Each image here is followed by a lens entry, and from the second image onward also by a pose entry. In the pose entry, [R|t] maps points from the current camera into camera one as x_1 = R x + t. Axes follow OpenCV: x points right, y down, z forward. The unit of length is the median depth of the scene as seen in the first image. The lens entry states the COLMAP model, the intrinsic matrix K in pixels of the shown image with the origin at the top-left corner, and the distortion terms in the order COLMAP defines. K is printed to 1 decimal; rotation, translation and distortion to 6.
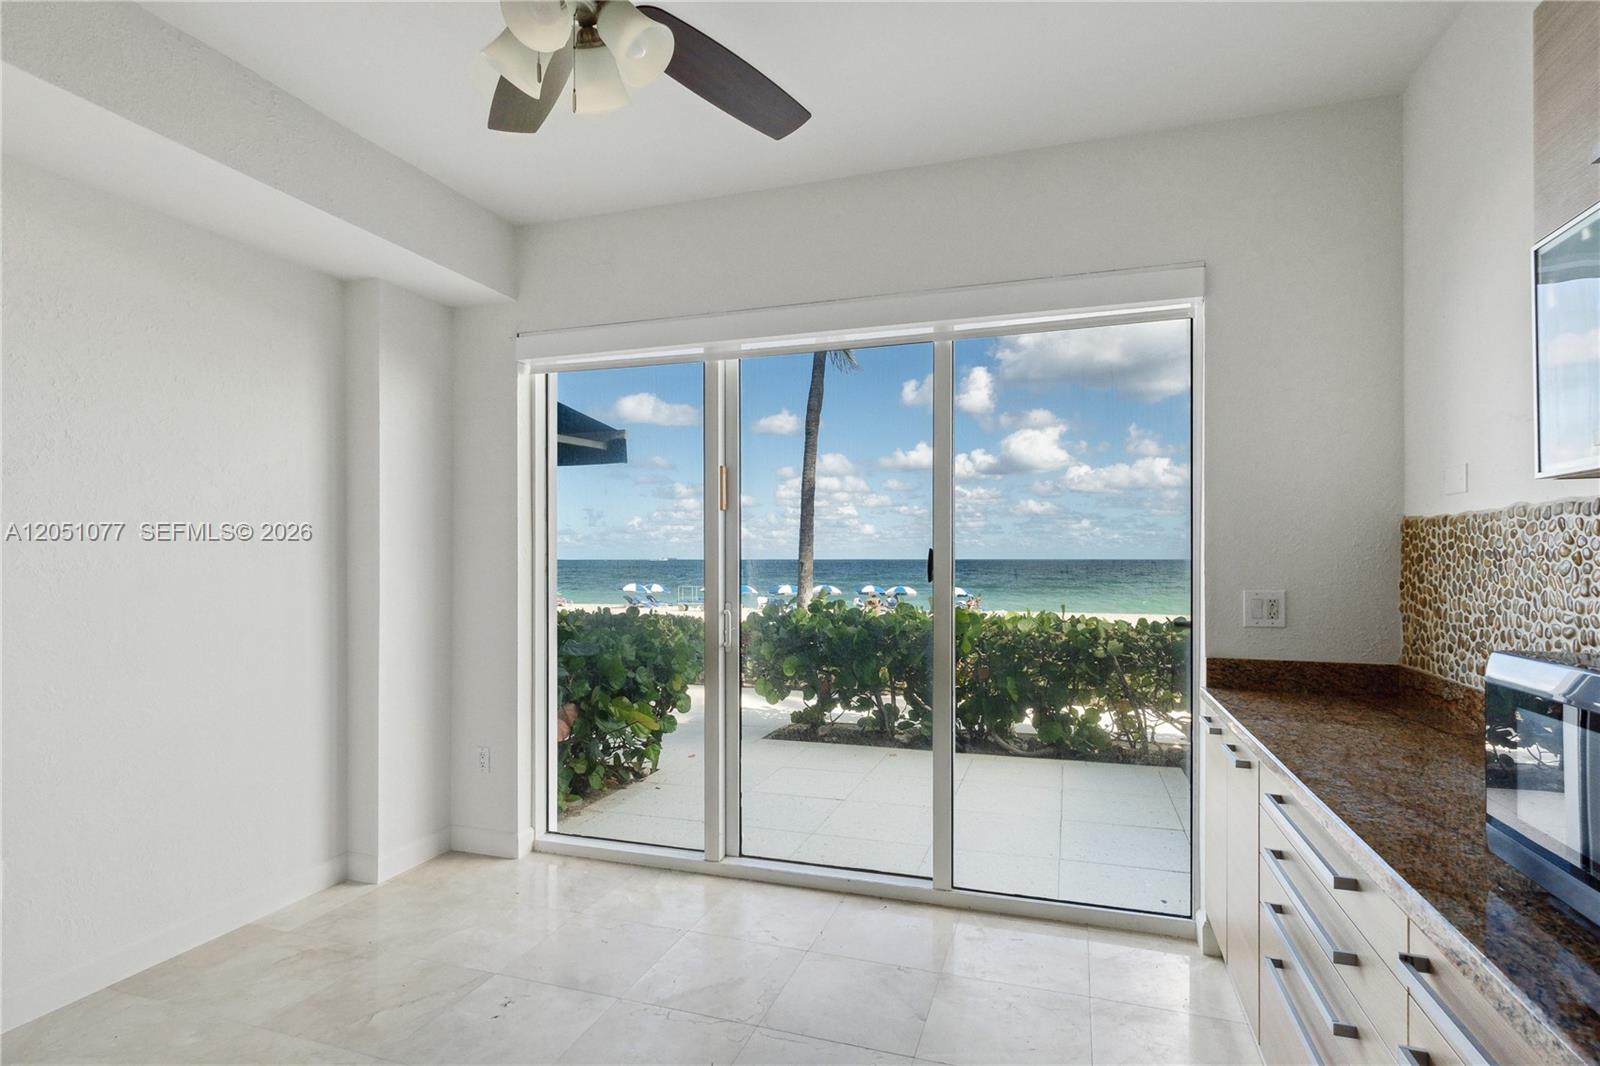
lens RADIAL K [[781.7, 0, 813.7], [0, 781.7, 549.2], [0, 0, 1]] dist [0.000981, 0.000205]
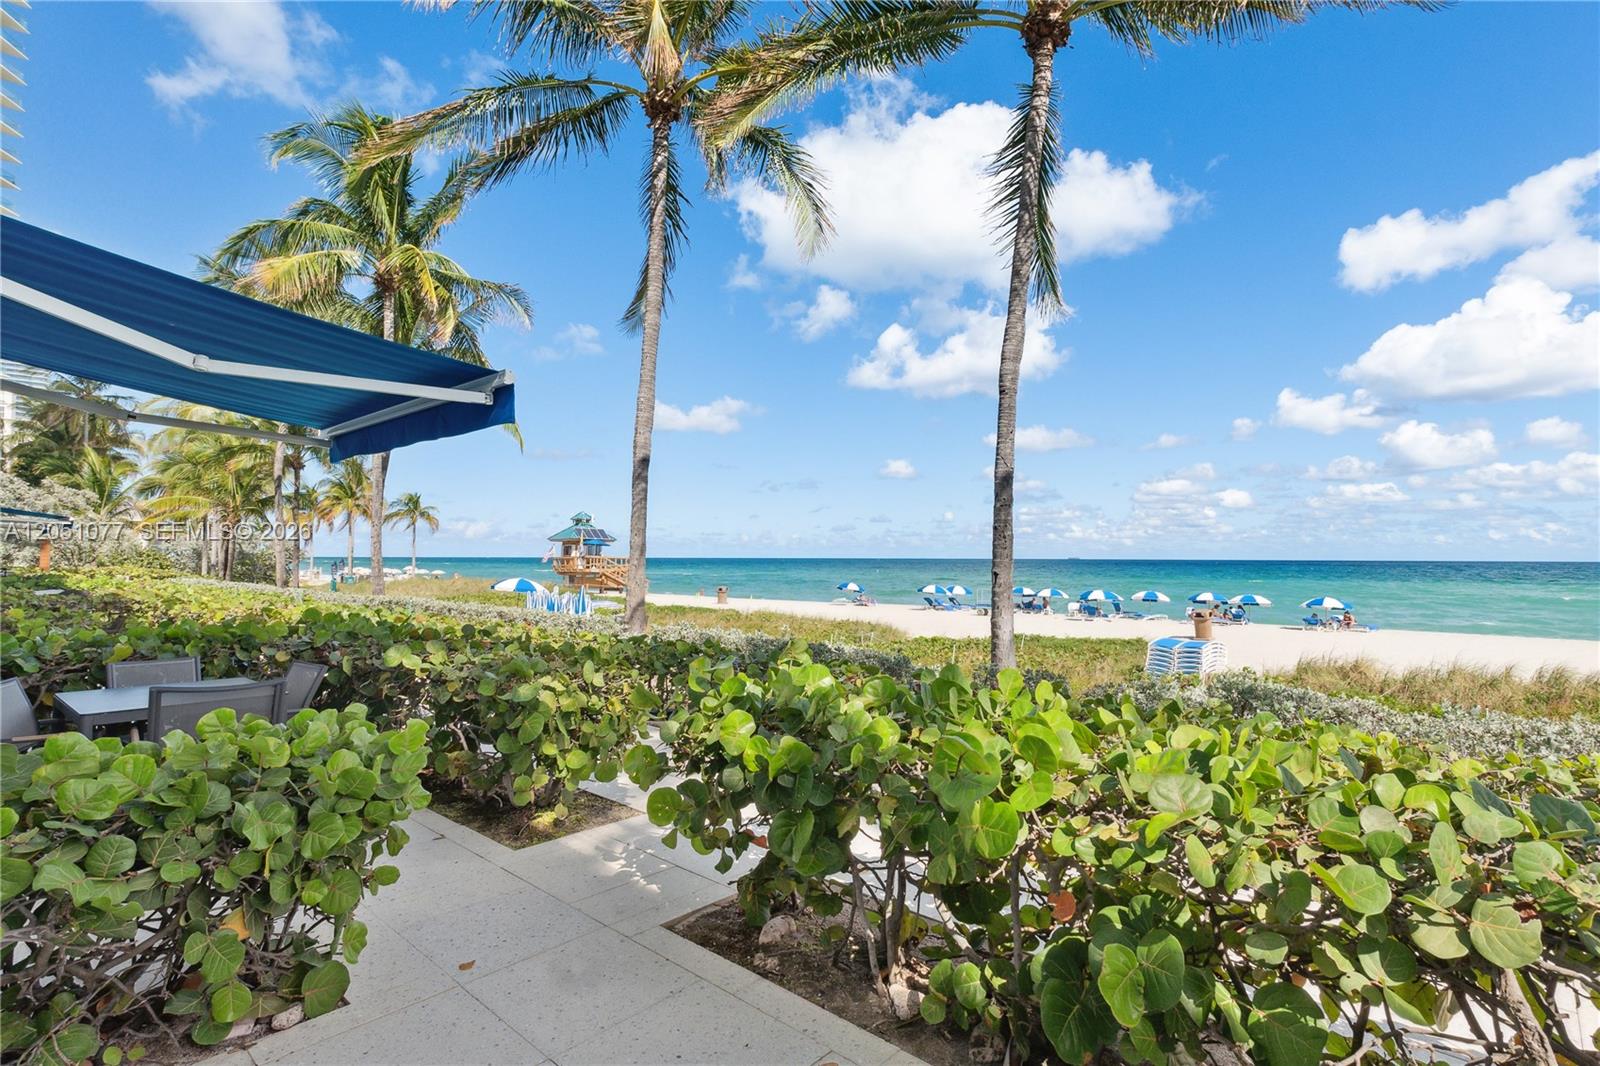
lens RADIAL K [[781.7, 0, 813.7], [0, 781.7, 549.2], [0, 0, 1]] dist [0.000981, 0.000205]
pose [[0.917797, 0.002000, -0.397045, 0.121164], [-0.002185, 0.999998, -0.000012, -0.004763], [0.397044, 0.000878, 0.917799, 0.289635]]
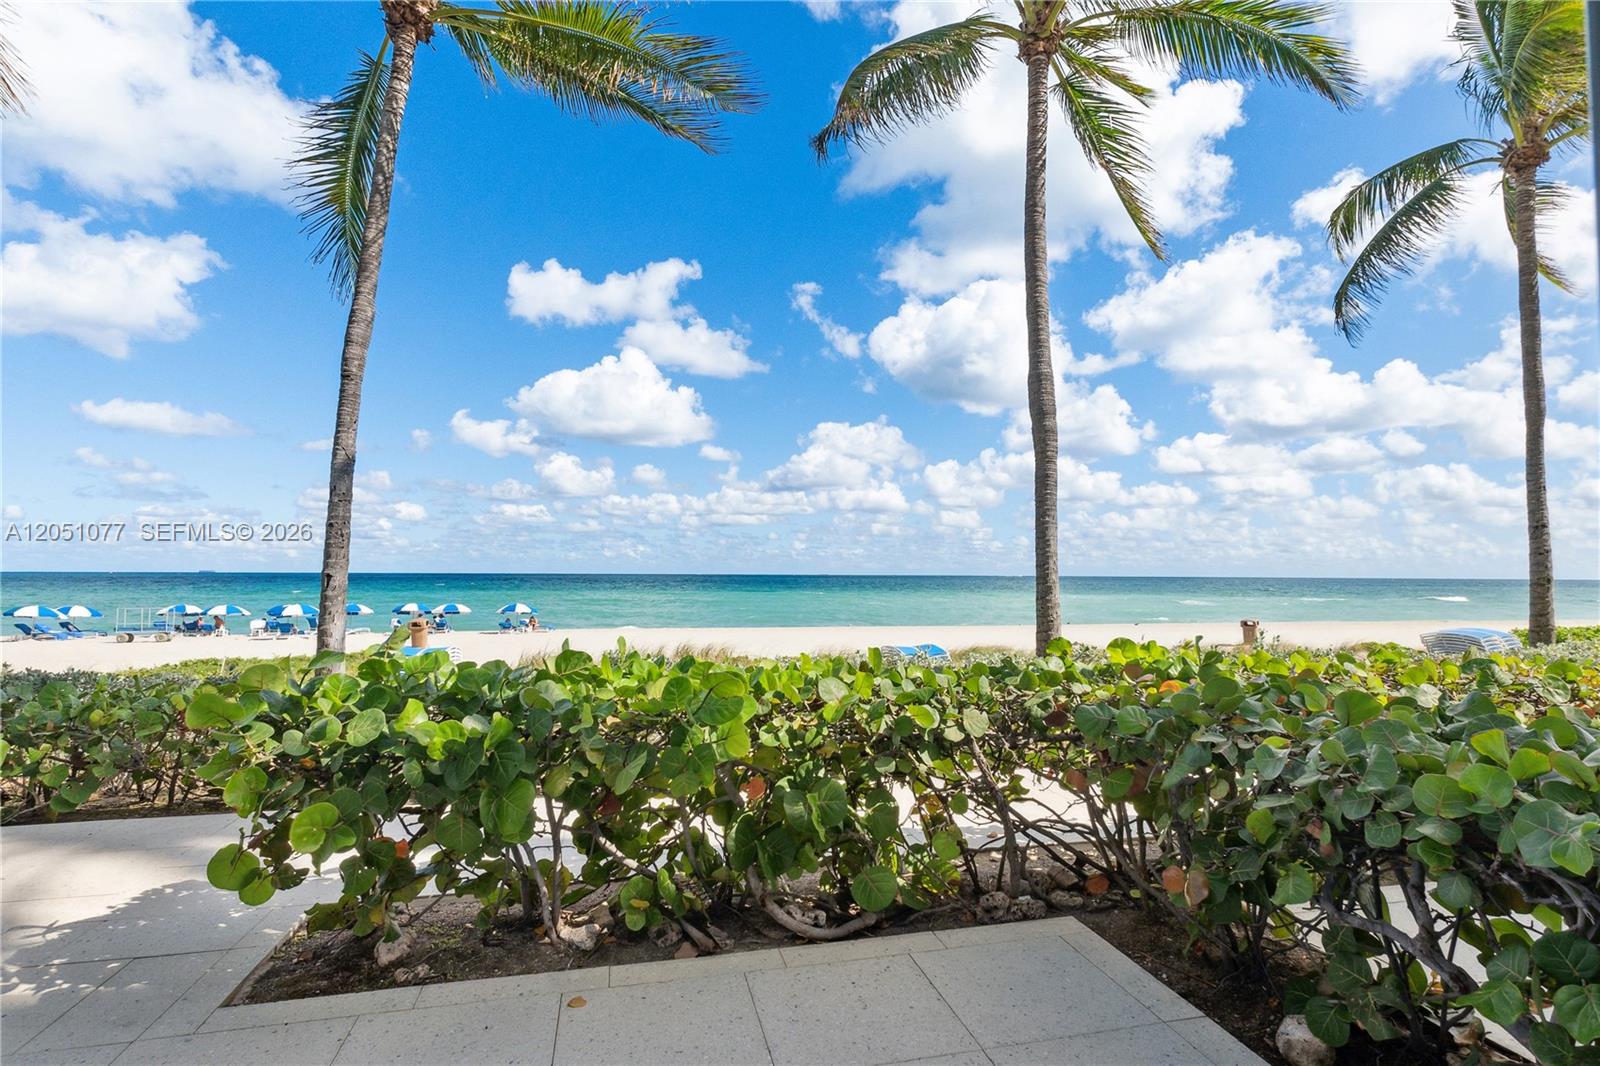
lens RADIAL K [[781.7, 0, 813.7], [0, 781.7, 549.2], [0, 0, 1]] dist [0.000981, 0.000205]
pose [[0.853292, 0.020838, 0.521018, -0.010012], [-0.011106, 0.999701, -0.021795, 0.005312], [-0.521316, 0.012812, 0.853268, 0.253499]]
